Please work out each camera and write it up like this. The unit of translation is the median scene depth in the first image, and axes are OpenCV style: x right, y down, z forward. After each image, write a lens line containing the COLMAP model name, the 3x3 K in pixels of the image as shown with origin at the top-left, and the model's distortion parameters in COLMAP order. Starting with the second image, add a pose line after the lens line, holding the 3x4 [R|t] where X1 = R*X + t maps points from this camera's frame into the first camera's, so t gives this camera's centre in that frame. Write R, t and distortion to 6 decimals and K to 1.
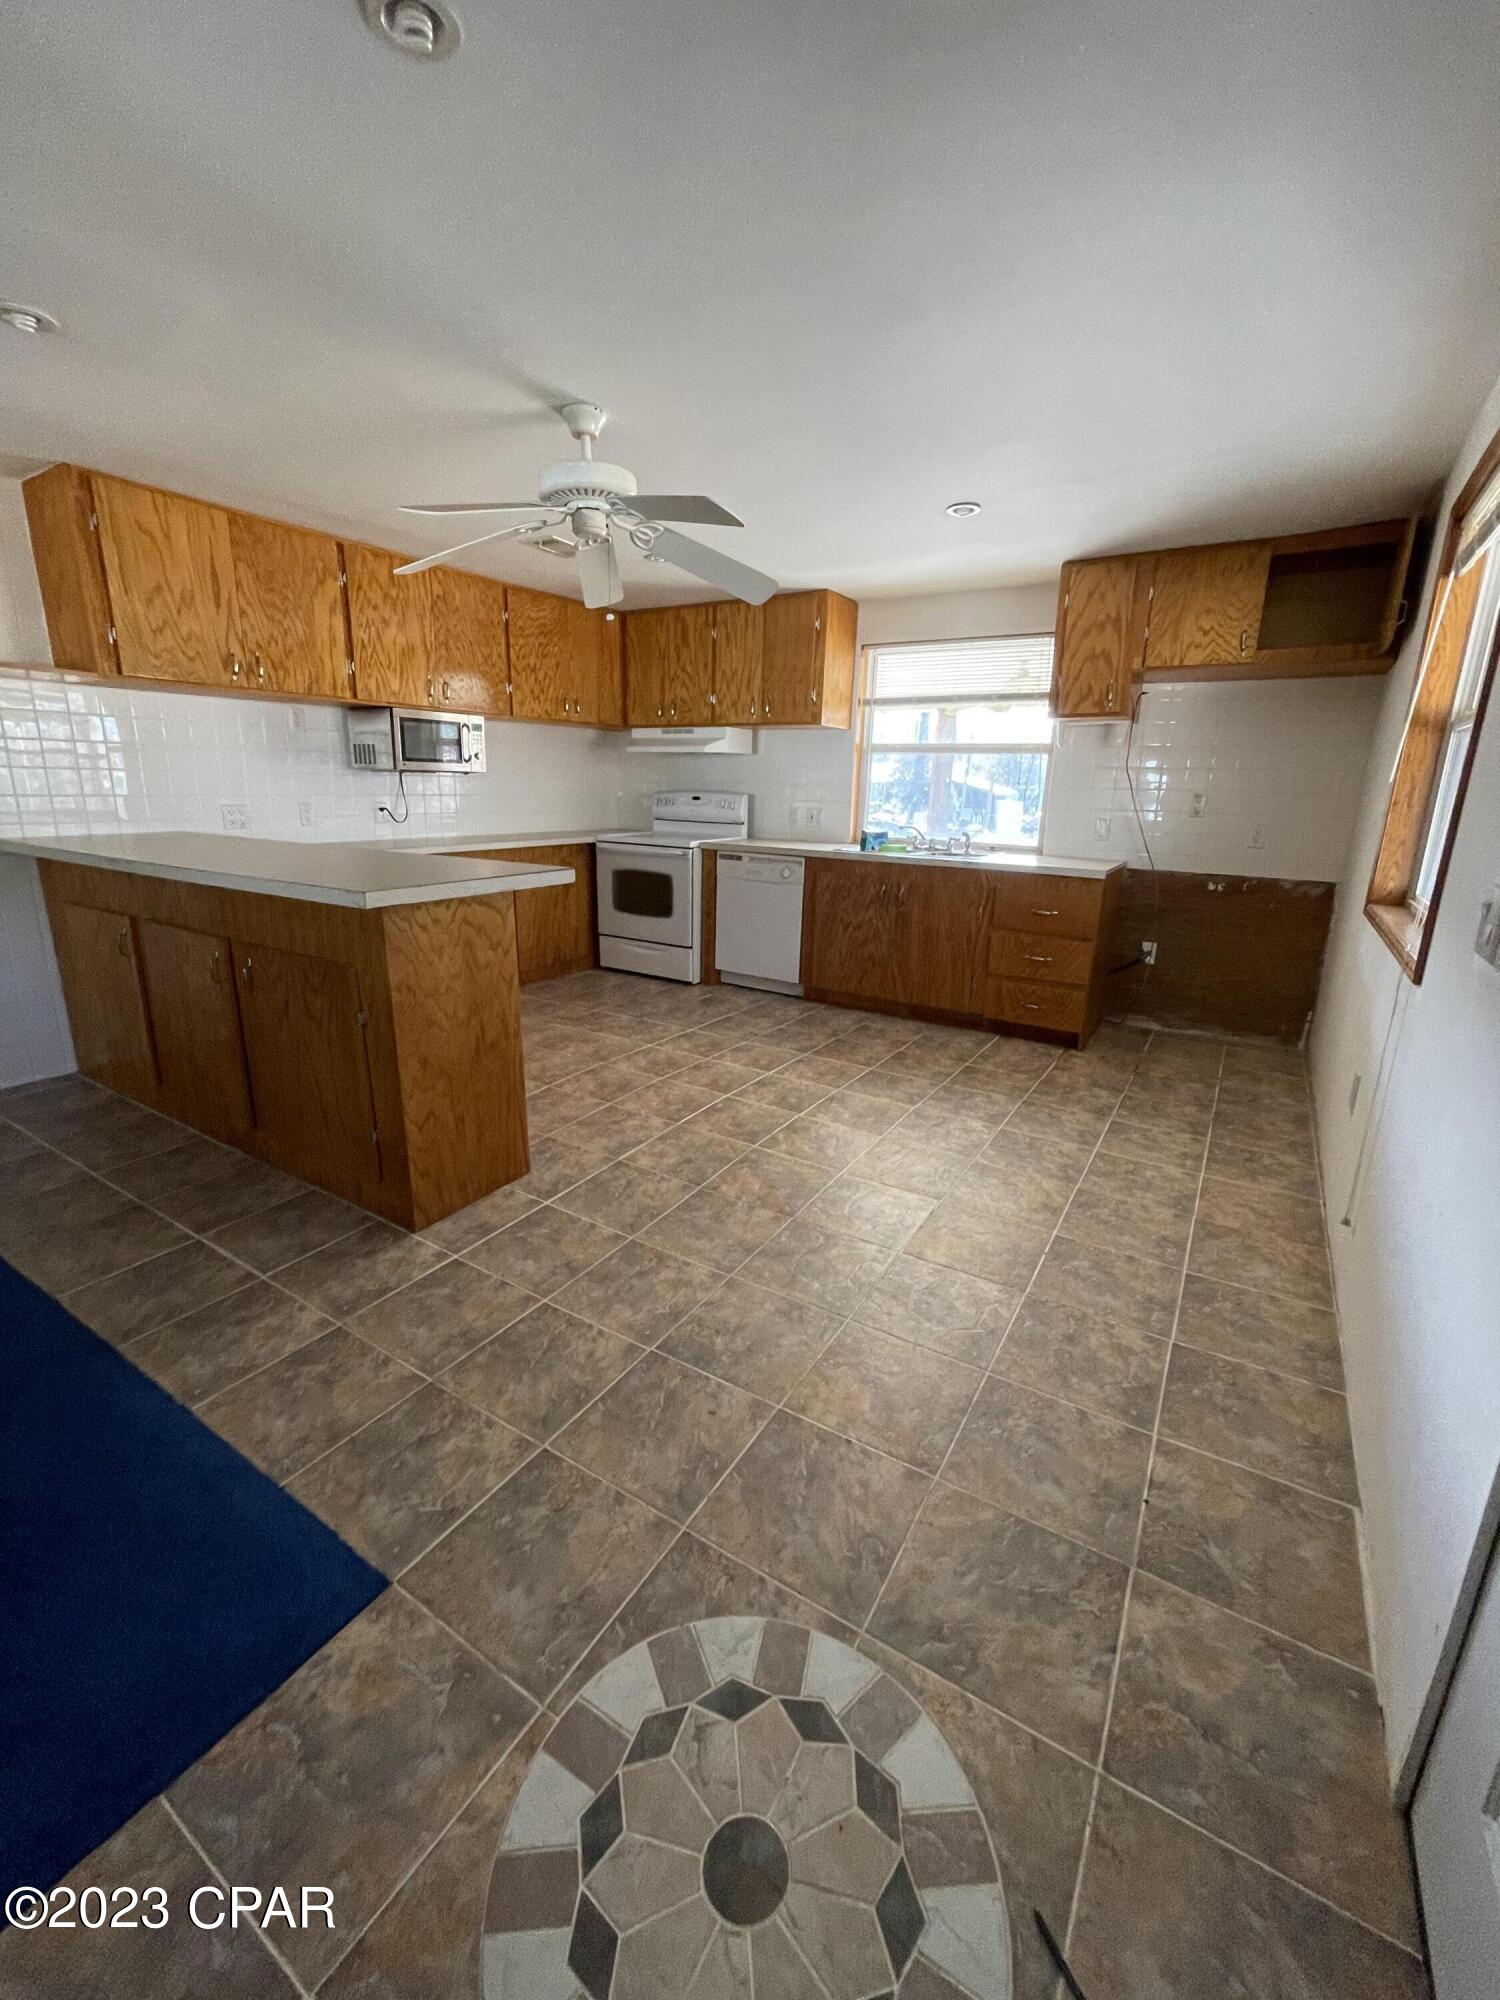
lens RADIAL K [[804.7, 0, 739.3], [0, 804.7, 990.4], [0, 0, 1]] dist [-0.006080, 0.001401]
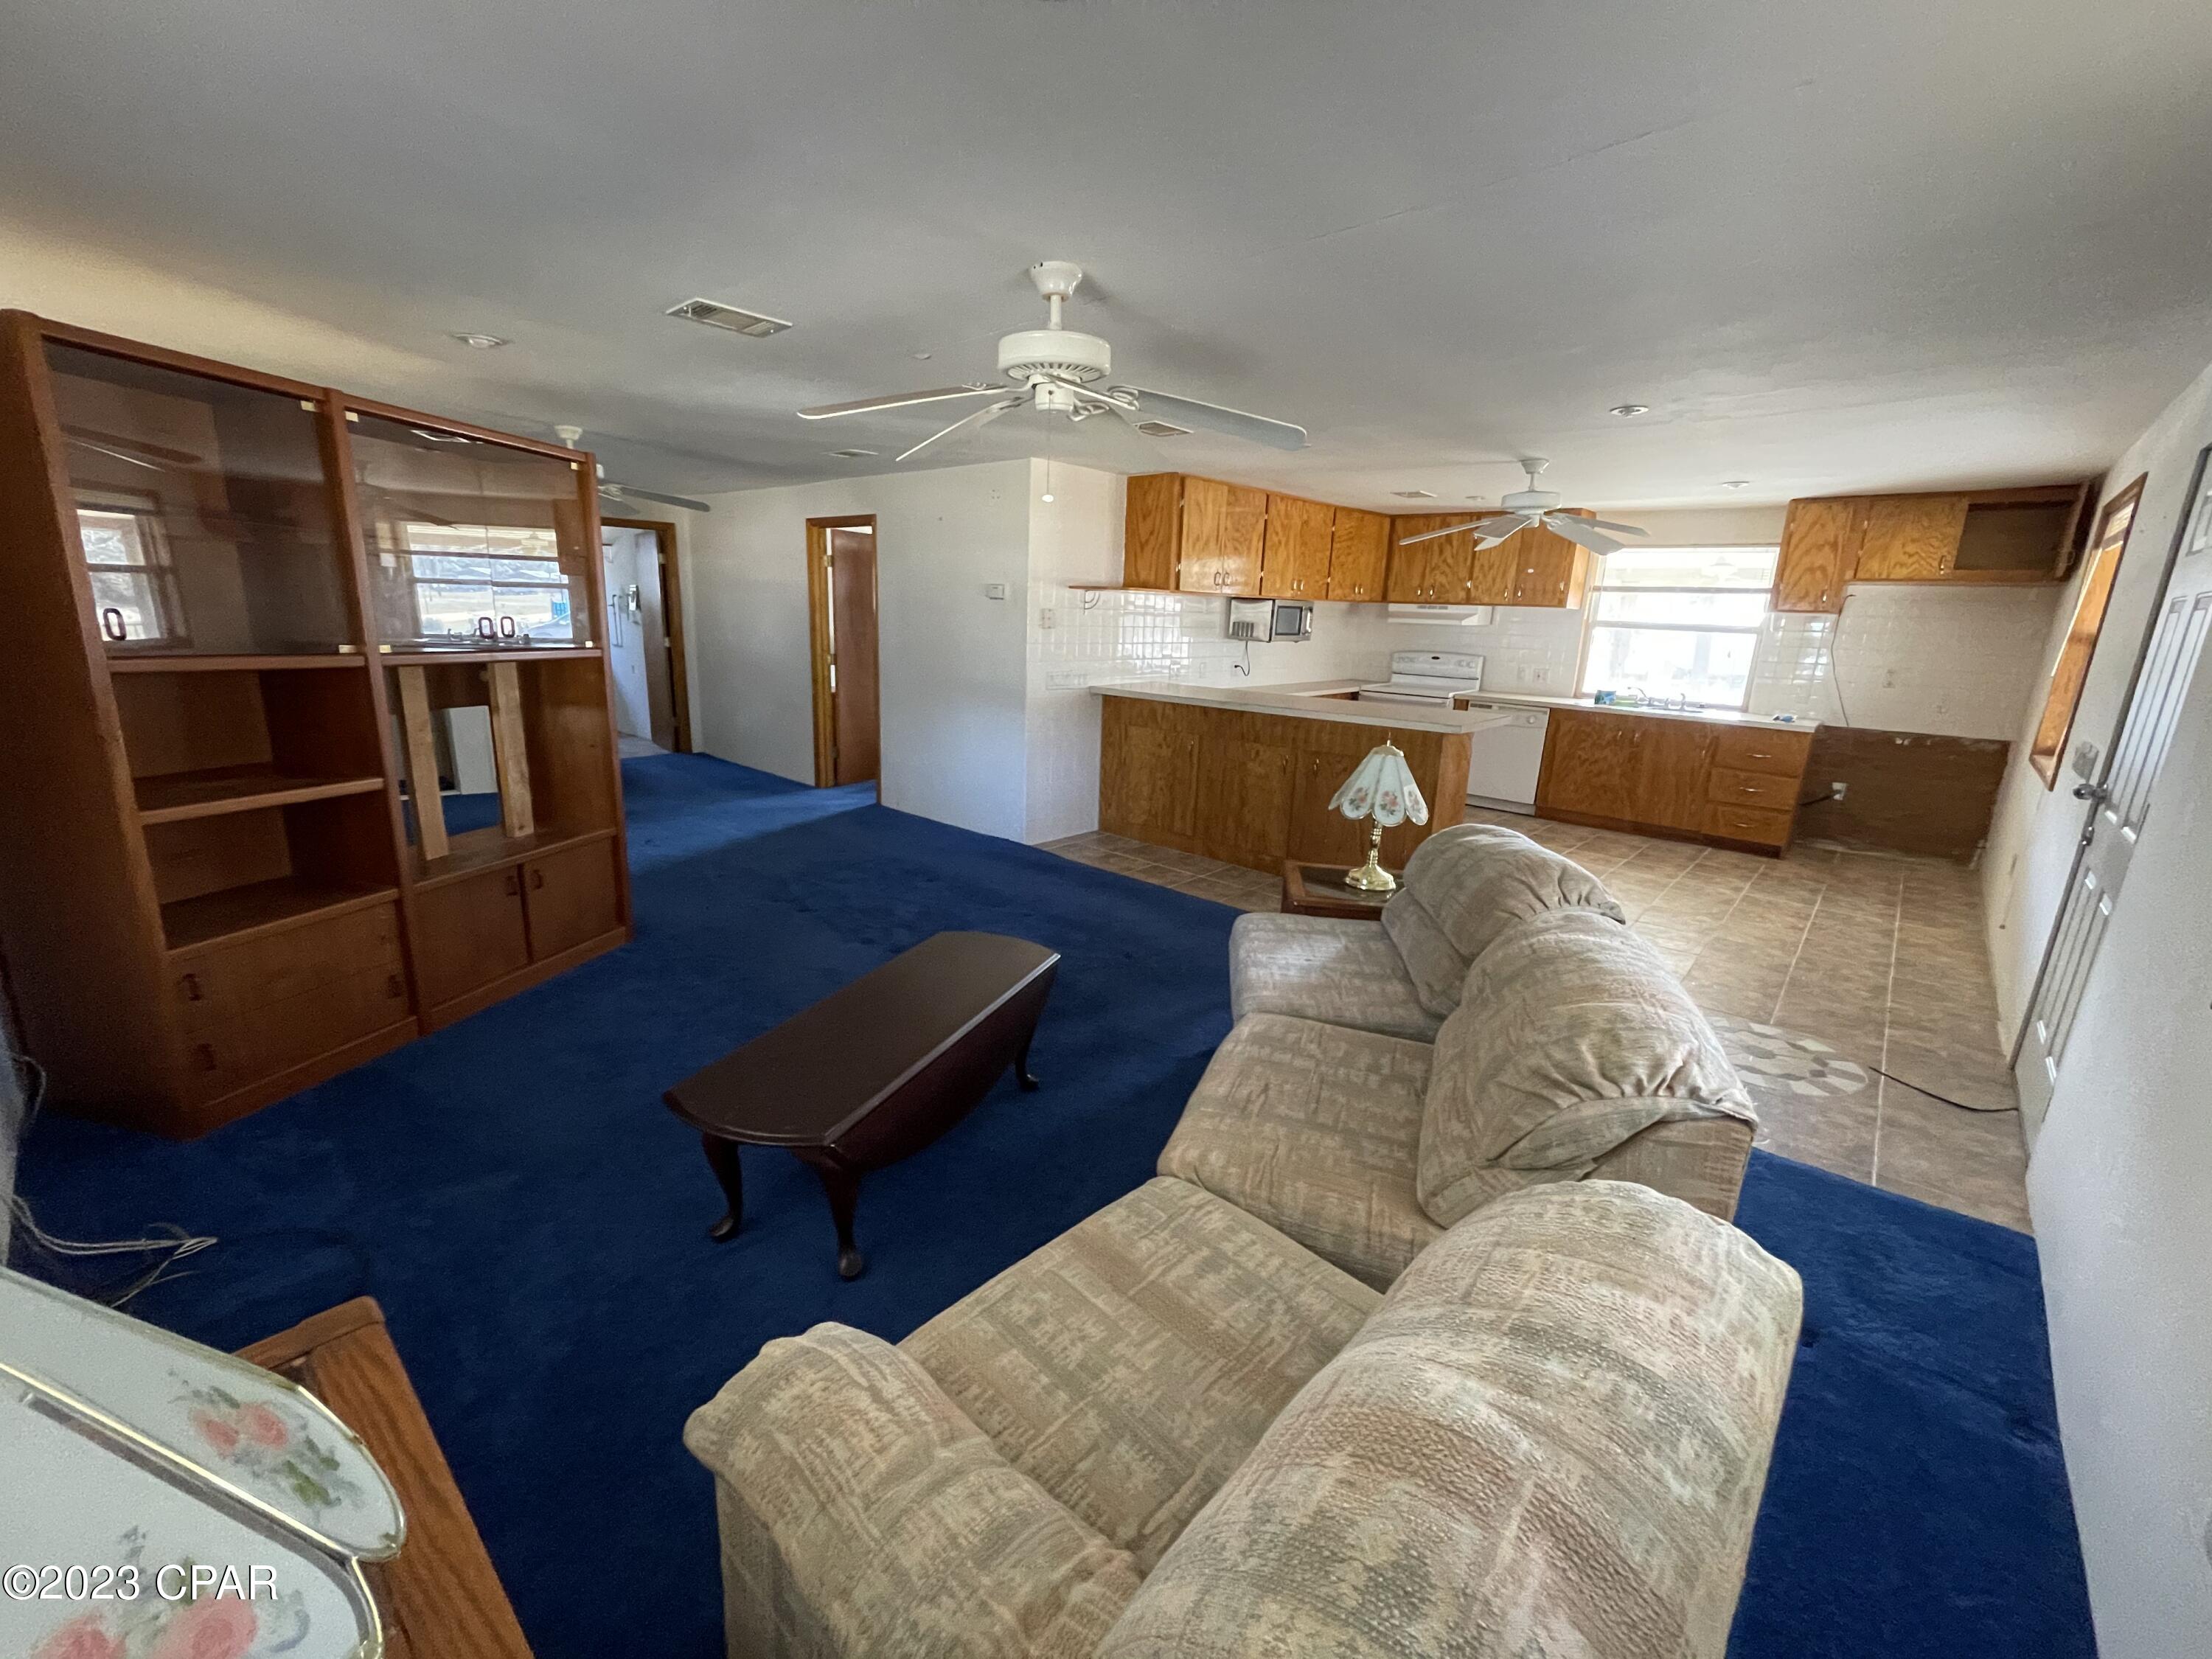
lens RADIAL K [[890.0, 0, 1087.4], [0, 890.0, 838.1], [0, 0, 1]] dist [-0.006080, 0.001401]
pose [[0.984167, 0.054300, -0.168719, -0.493705], [-0.054508, 0.998508, 0.003398, 0.101888], [0.168651, 0.005852, 0.985658, -0.689087]]
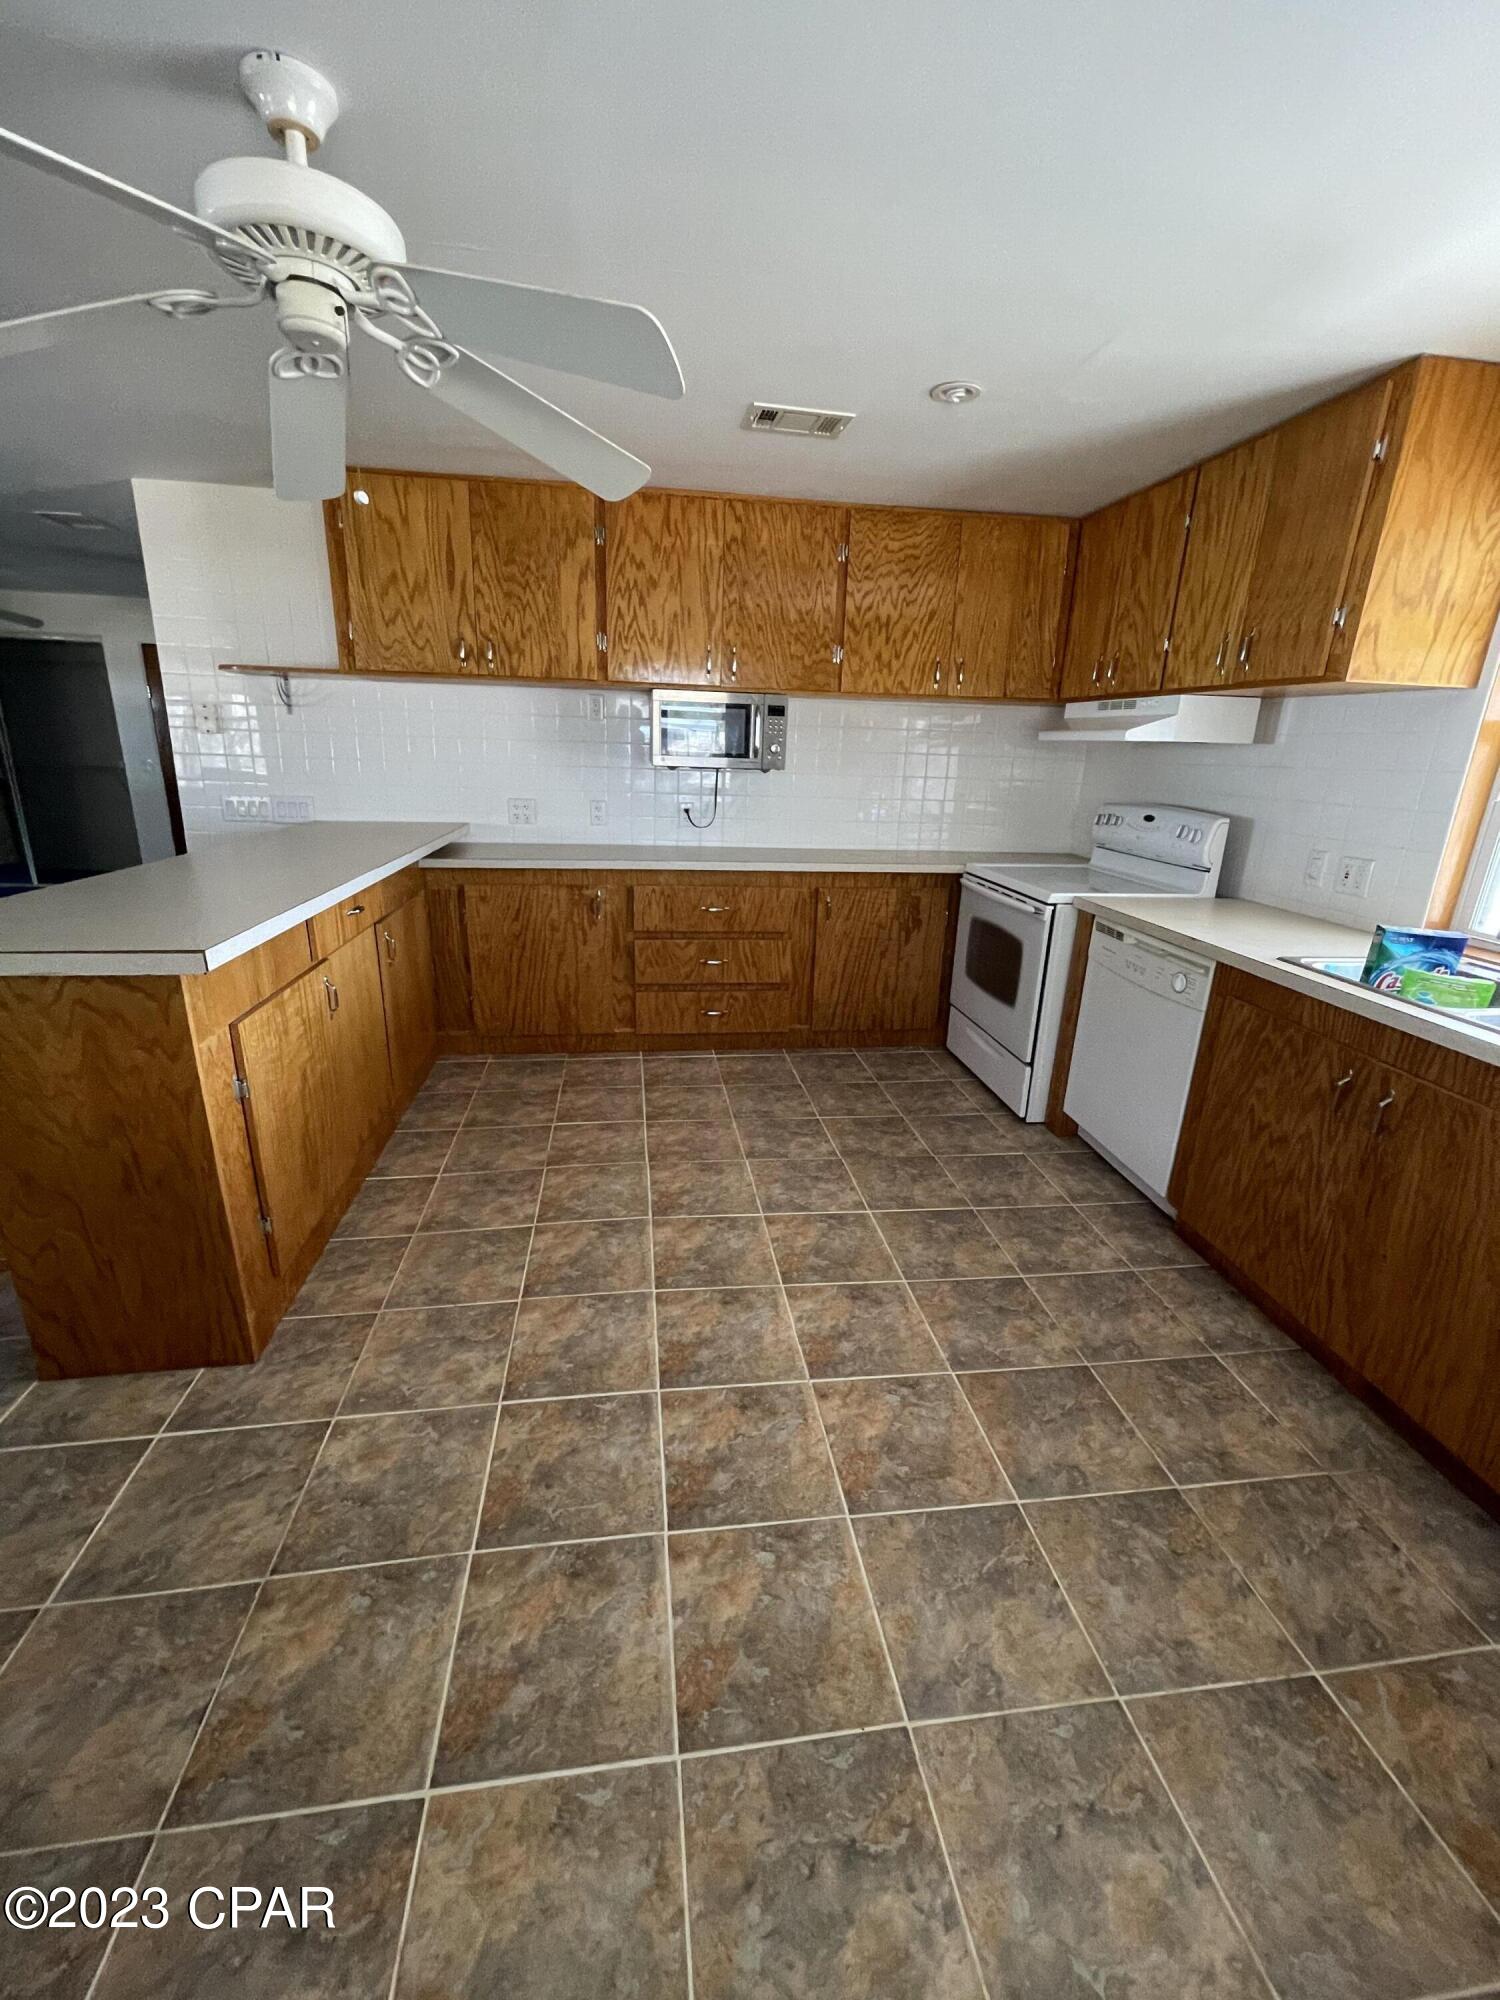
lens RADIAL K [[804.7, 0, 741.4], [0, 804.7, 989.6], [0, 0, 1]] dist [-0.006080, 0.001401]
pose [[0.647716, 0.221661, -0.728924, 0.303075], [-0.210374, 0.971580, 0.108514, -0.170551], [0.732261, 0.083060, 0.675940, 0.563898]]
